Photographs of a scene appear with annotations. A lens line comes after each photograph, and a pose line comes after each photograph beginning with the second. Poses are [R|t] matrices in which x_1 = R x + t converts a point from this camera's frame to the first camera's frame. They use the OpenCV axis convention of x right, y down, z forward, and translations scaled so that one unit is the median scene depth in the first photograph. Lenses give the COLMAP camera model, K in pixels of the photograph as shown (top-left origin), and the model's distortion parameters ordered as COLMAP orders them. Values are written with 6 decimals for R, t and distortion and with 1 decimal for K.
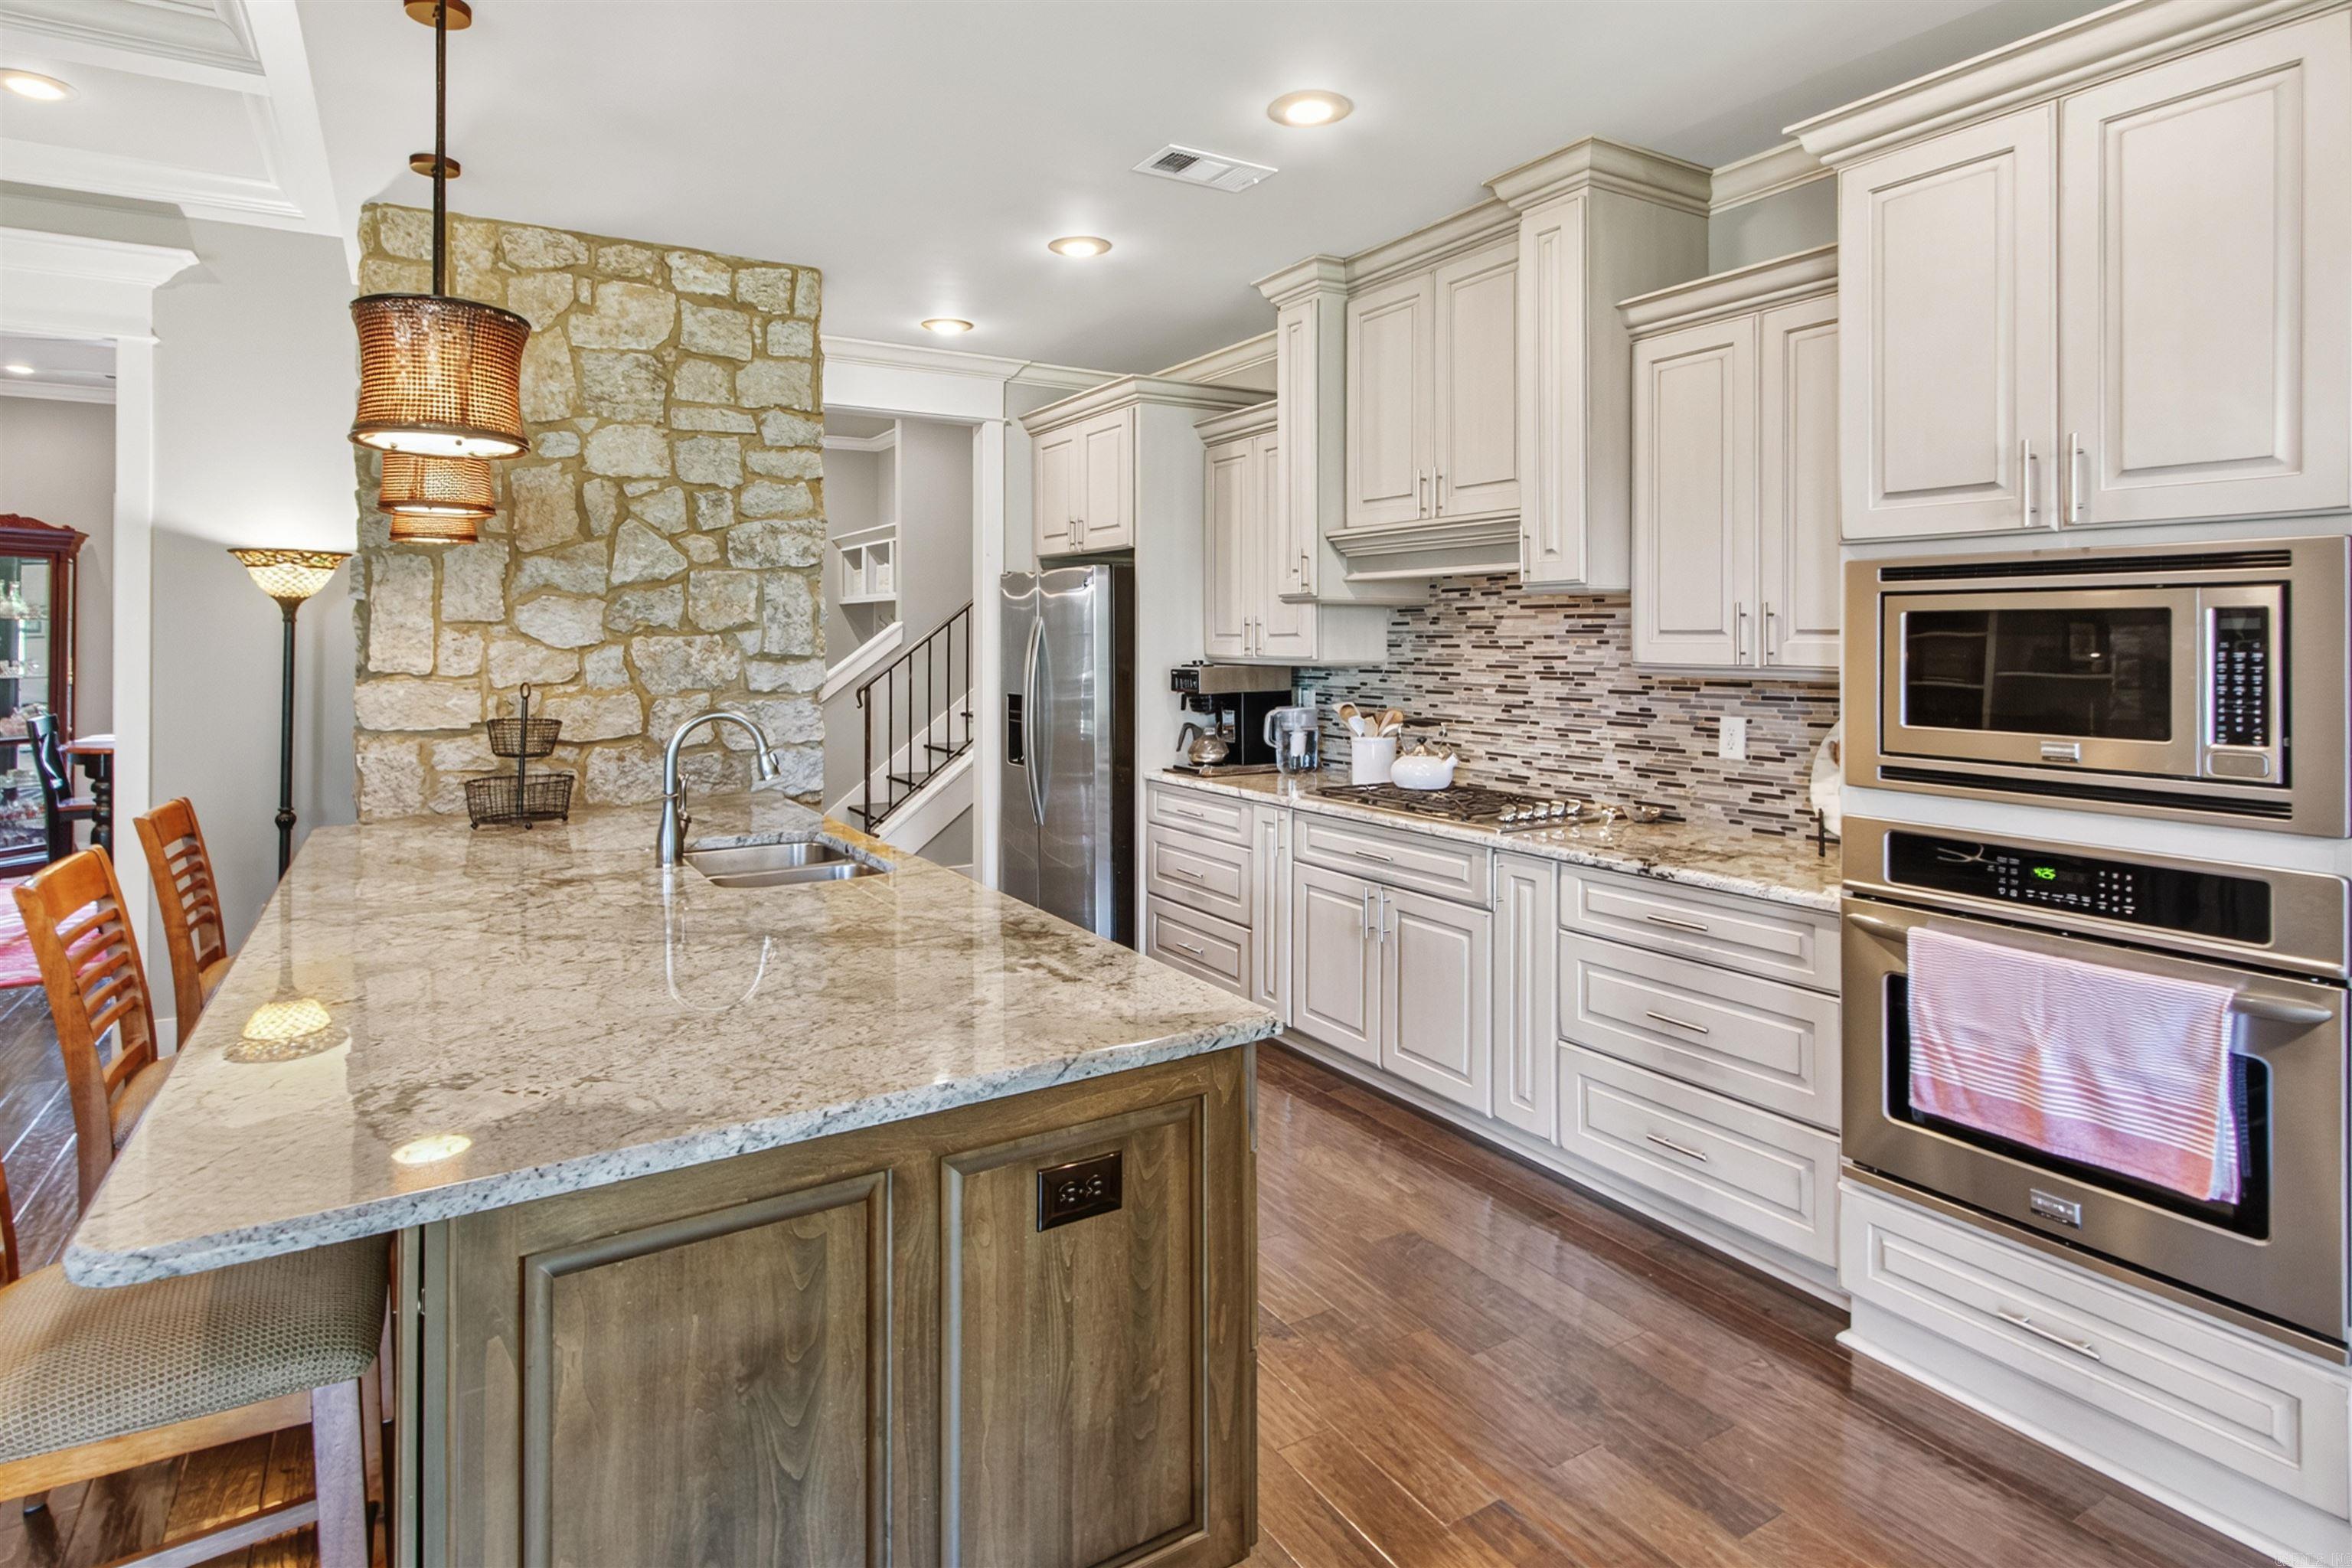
lens RADIAL K [[1204.0, 0, 1148.6], [0, 1204.0, 644.2], [0, 0, 1]] dist [0.014598, -0.006252]
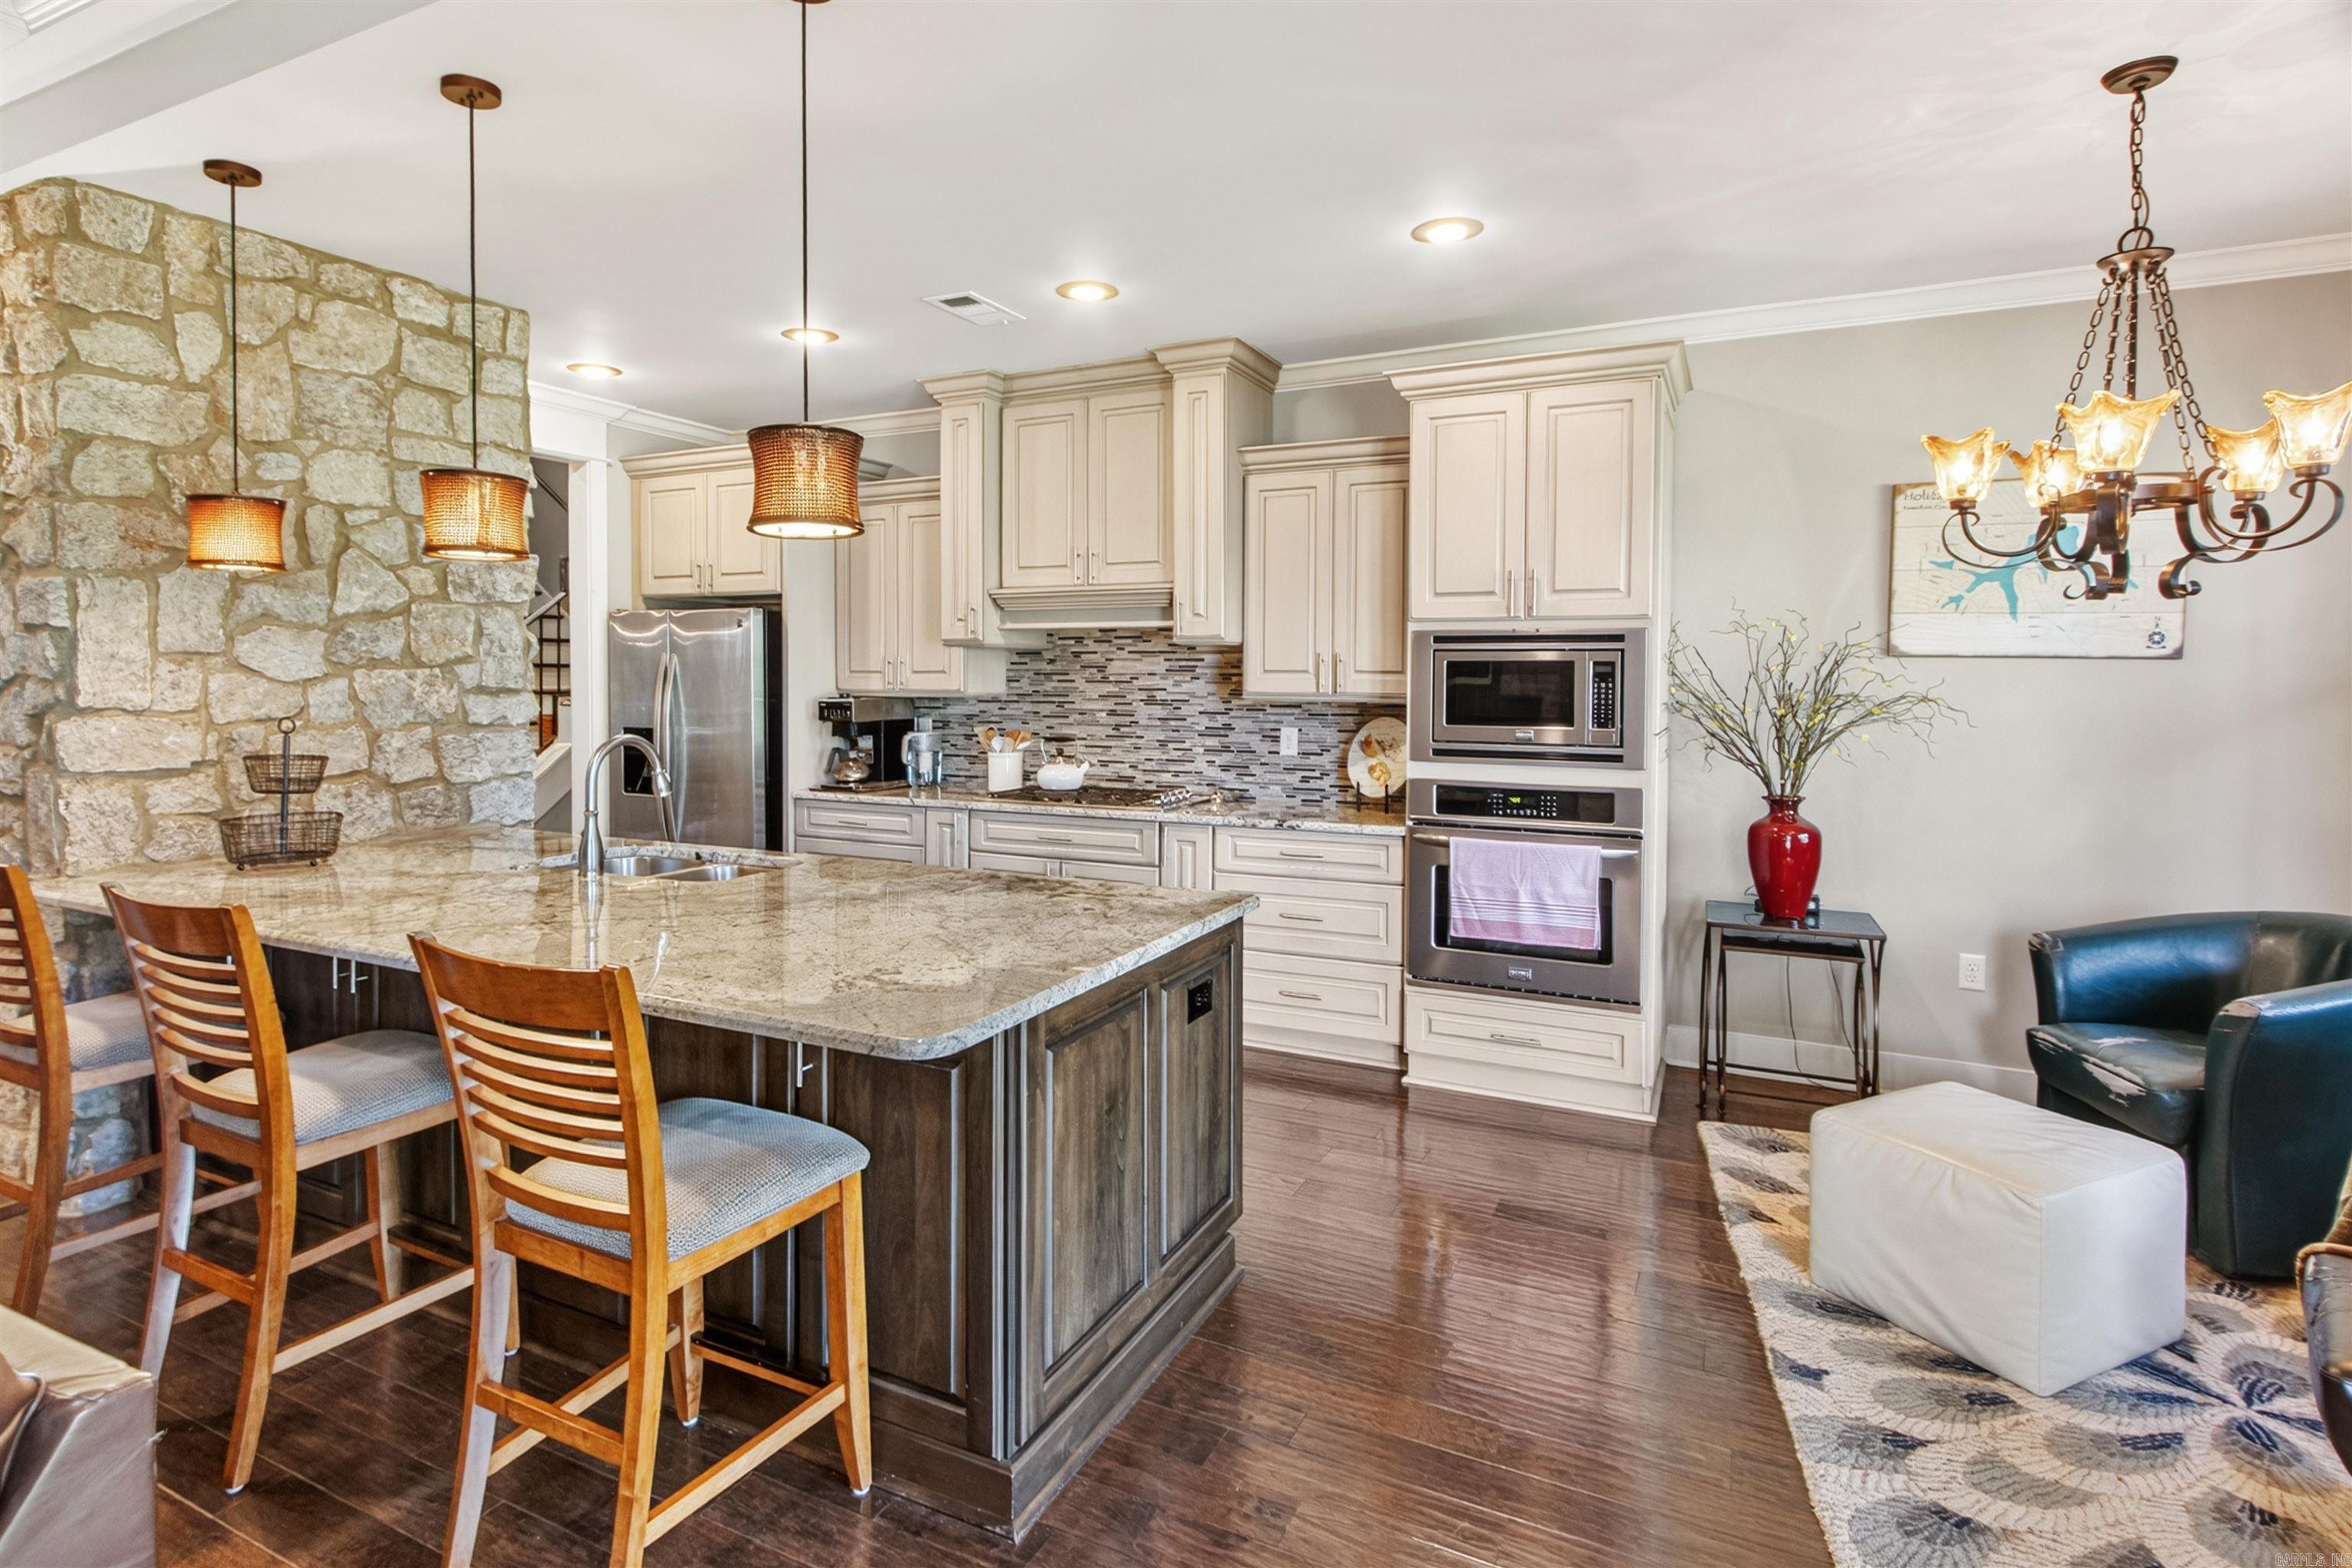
lens RADIAL K [[1204.0, 0, 1114.6], [0, 1204.0, 705.6], [0, 0, 1]] dist [0.014598, -0.006252]
pose [[0.854346, -0.009067, 0.519626, -0.449251], [-0.001520, 0.999800, 0.019944, 0.002502], [-0.519703, -0.017830, 0.854161, -0.163564]]
